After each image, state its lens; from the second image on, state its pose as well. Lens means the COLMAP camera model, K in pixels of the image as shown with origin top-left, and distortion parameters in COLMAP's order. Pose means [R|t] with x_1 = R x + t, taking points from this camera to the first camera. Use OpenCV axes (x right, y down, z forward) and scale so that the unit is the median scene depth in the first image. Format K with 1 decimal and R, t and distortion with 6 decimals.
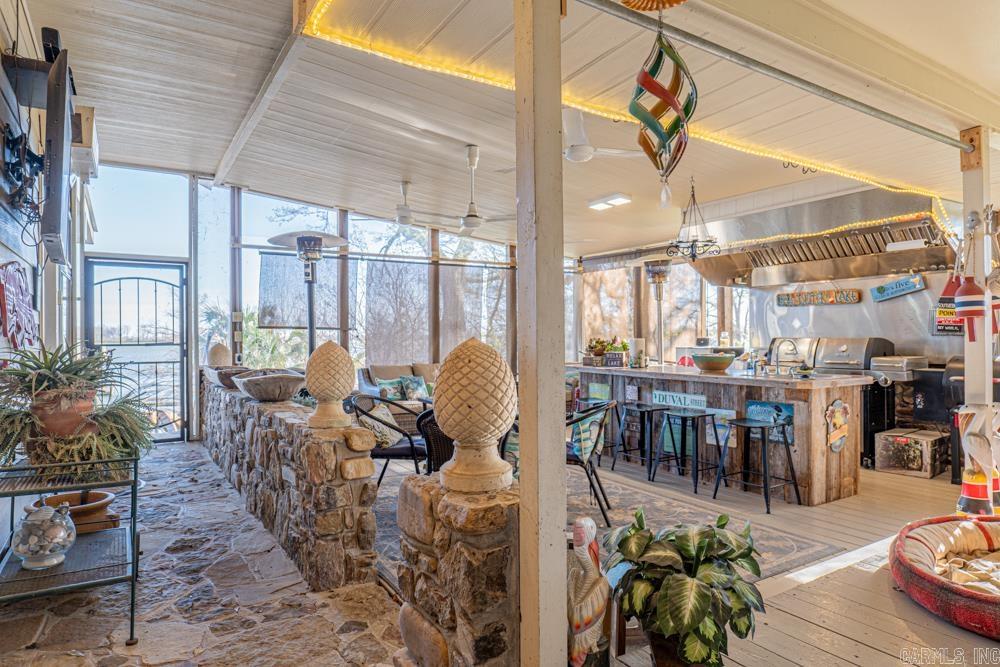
lens RADIAL K [[594.3, 0, 486.3], [0, 594.3, 334.8], [0, 0, 1]] dist [-0.001867, -0.000396]
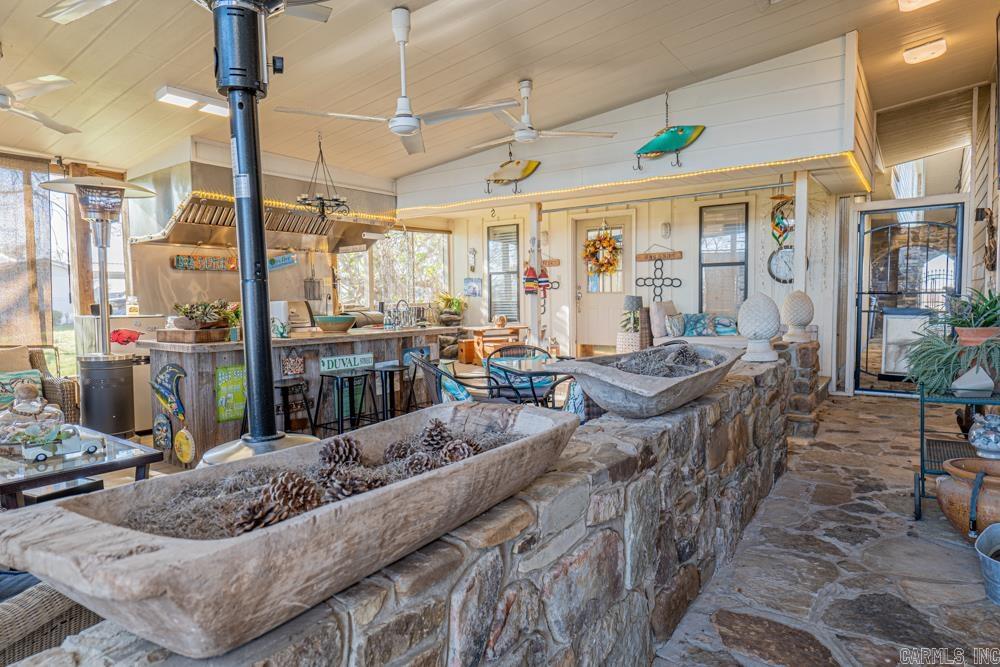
lens RADIAL K [[594.9, 0, 500.0], [0, 594.9, 333.5], [0, 0, 1]] dist [-0.036068, 0.028937]
pose [[-0.388670, -0.039777, 0.920518, -0.693688], [0.017375, 0.998574, 0.050486, 0.016326], [-0.921213, 0.035616, -0.387424, 1.154806]]
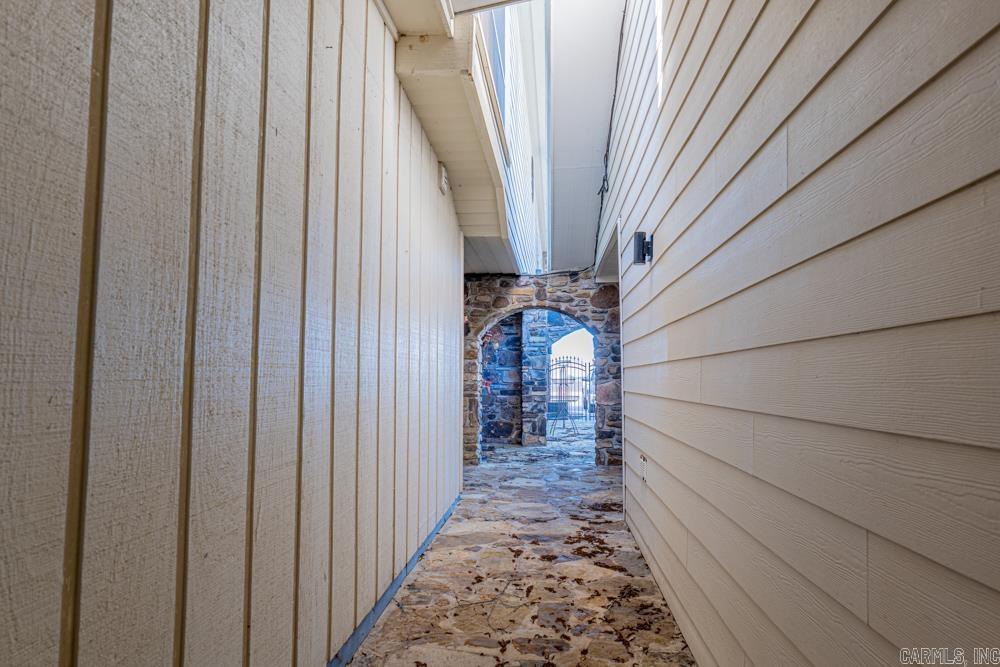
lens RADIAL K [[594.9, 0, 500.0], [0, 594.9, 333.5], [0, 0, 1]] dist [-0.036068, 0.028937]
pose [[-0.805802, 0.059056, 0.589233, -0.334961], [0.010243, 0.996256, -0.085842, 0.007435], [-0.592096, -0.063136, -0.803390, 0.575932]]
